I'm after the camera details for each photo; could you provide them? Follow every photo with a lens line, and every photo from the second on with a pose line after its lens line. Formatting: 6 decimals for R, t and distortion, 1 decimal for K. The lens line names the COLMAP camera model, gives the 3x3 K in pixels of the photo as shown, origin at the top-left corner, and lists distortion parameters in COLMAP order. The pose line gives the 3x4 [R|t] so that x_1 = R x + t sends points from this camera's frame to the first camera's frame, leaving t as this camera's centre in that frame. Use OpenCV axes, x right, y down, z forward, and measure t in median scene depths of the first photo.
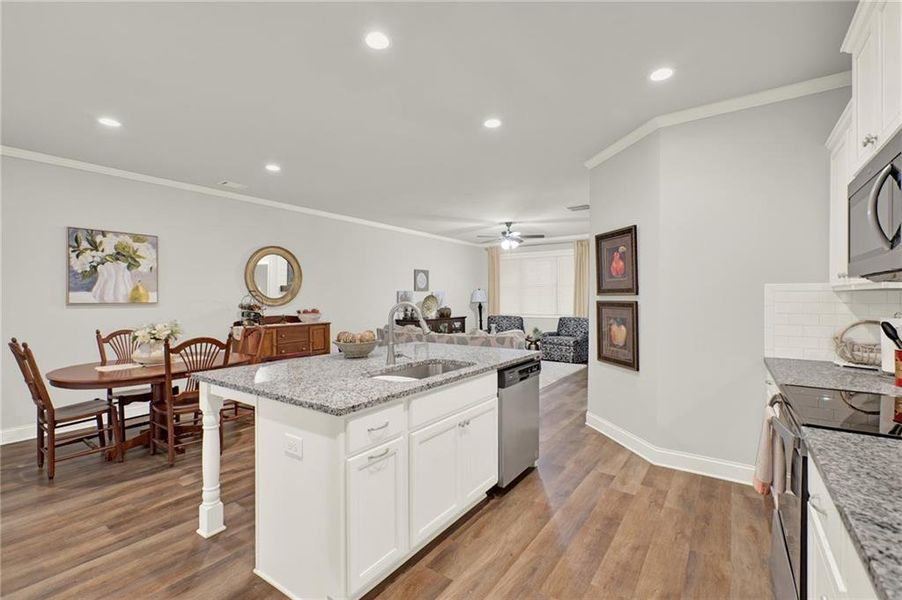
lens RADIAL K [[404.0, 0, 444.8], [0, 404.0, 298.8], [0, 0, 1]] dist [-0.005604, 0.001765]
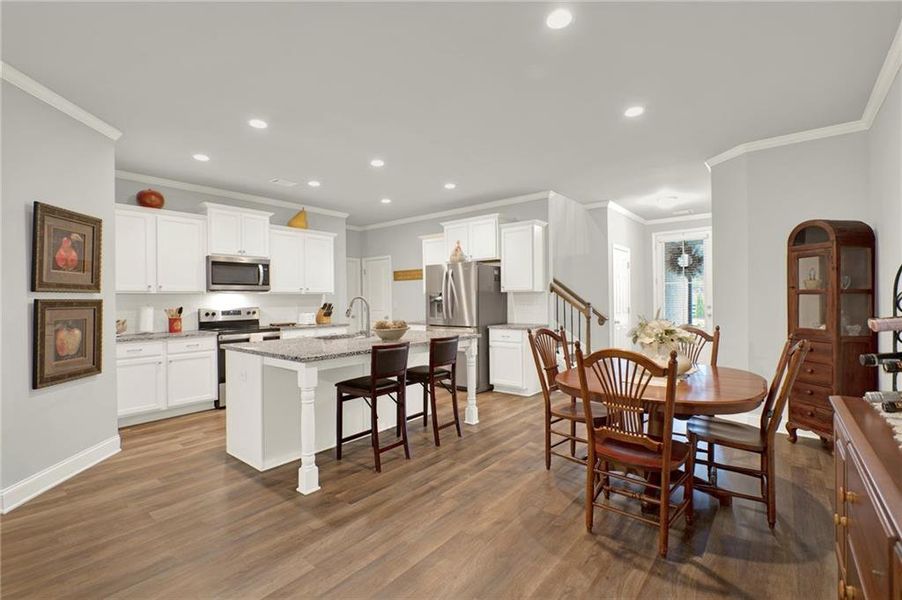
lens RADIAL K [[404.0, 0, 444.4], [0, 404.0, 298.5], [0, 0, 1]] dist [-0.005604, 0.001765]
pose [[-0.996821, 0.013939, 0.078446, -0.311420], [0.014005, 0.999902, 0.000296, 0.011574], [-0.078434, 0.001393, -0.996918, 1.441346]]
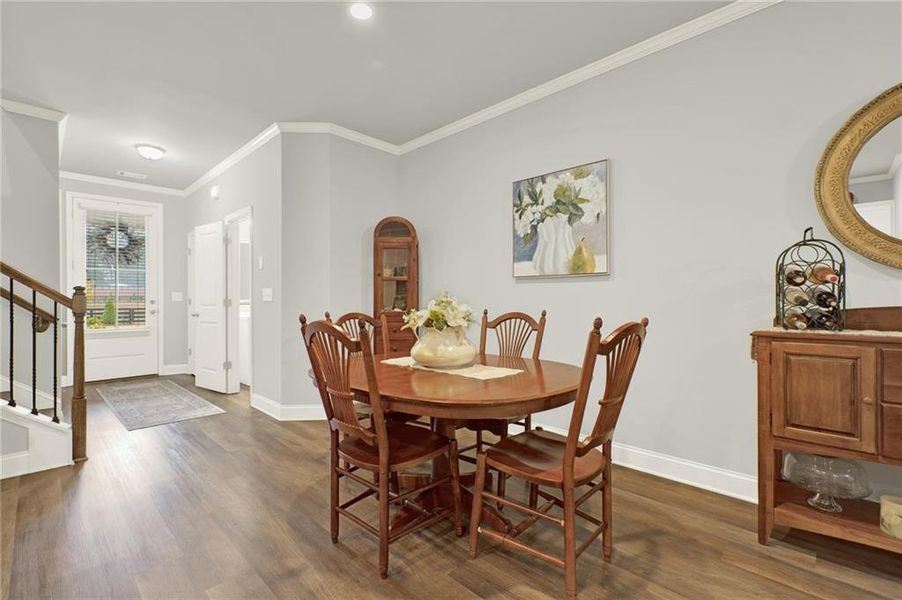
lens RADIAL K [[404.0, 0, 450.2], [0, 404.0, 298.1], [0, 0, 1]] dist [-0.005604, 0.001765]
pose [[-0.151751, 0.003931, -0.988411, -0.103112], [0.002305, 0.999991, 0.003623, 0.045836], [0.988416, -0.001729, -0.151759, 0.898060]]
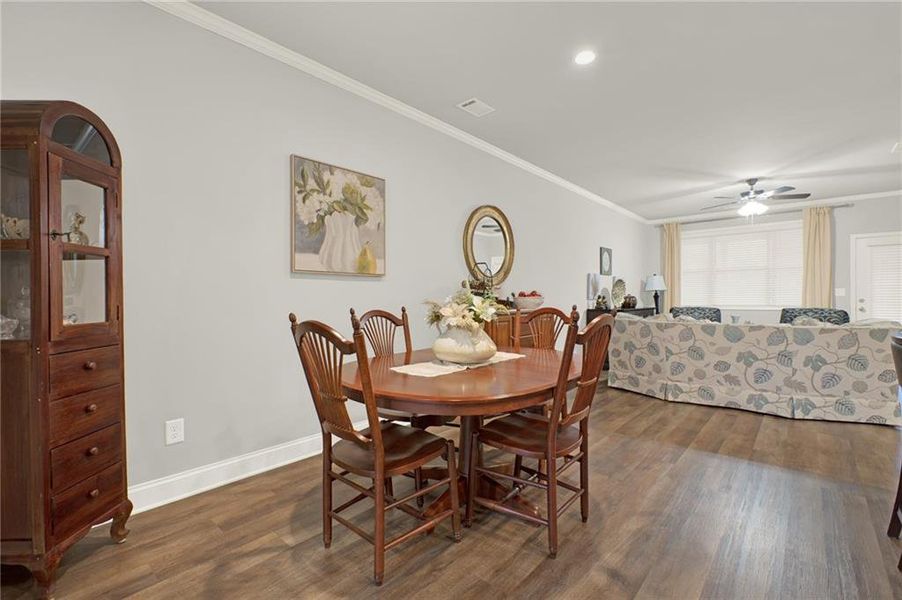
lens RADIAL K [[404.0, 0, 445.5], [0, 404.0, 299.7], [0, 0, 1]] dist [-0.005604, 0.001765]
pose [[0.993935, -0.001753, -0.109959, -0.552781], [0.002008, 0.999996, 0.002210, 0.053586], [0.109955, -0.002418, 0.993934, 0.328652]]
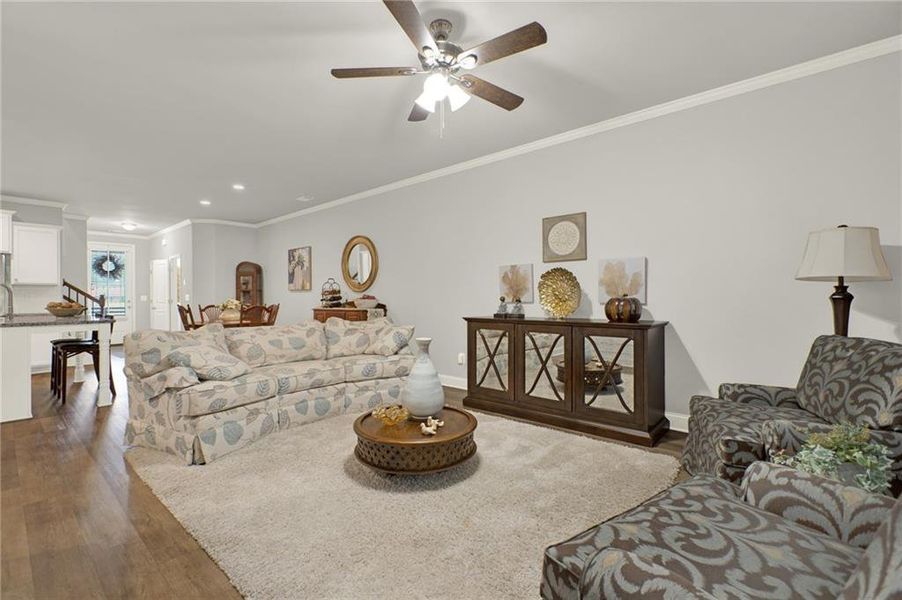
lens RADIAL K [[404.0, 0, 452.1], [0, 404.0, 300.0], [0, 0, 1]] dist [-0.005604, 0.001765]
pose [[-0.103647, 0.008024, -0.994582, 0.805228], [0.003333, 0.999965, 0.007720, 0.042336], [0.994609, -0.002515, -0.103670, 1.775782]]
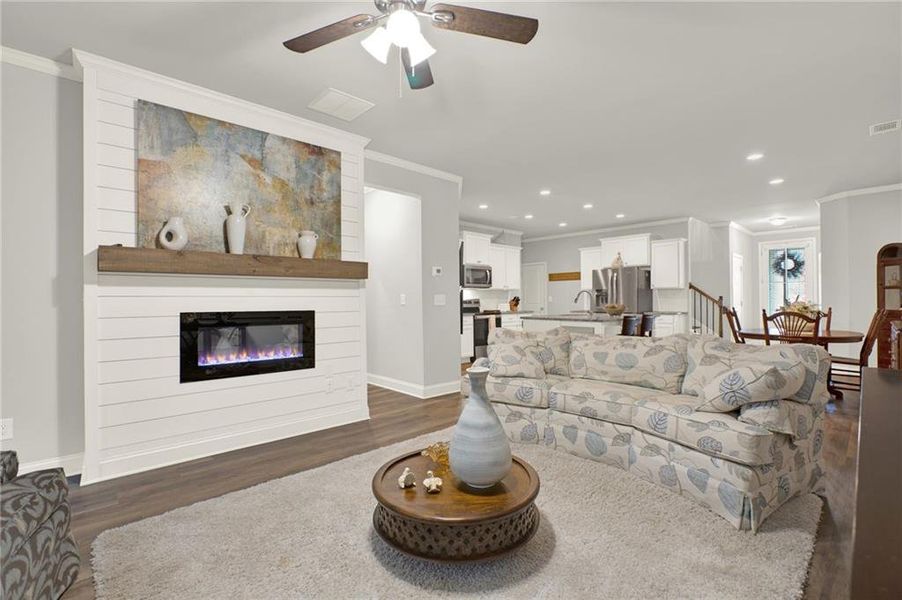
lens RADIAL K [[404.0, 0, 446.9], [0, 404.0, 298.1], [0, 0, 1]] dist [-0.005604, 0.001765]
pose [[-0.979834, 0.010128, 0.199557, 0.140494], [0.009783, 0.999948, -0.002714, 0.031749], [-0.199574, -0.000707, -0.979883, 2.091817]]
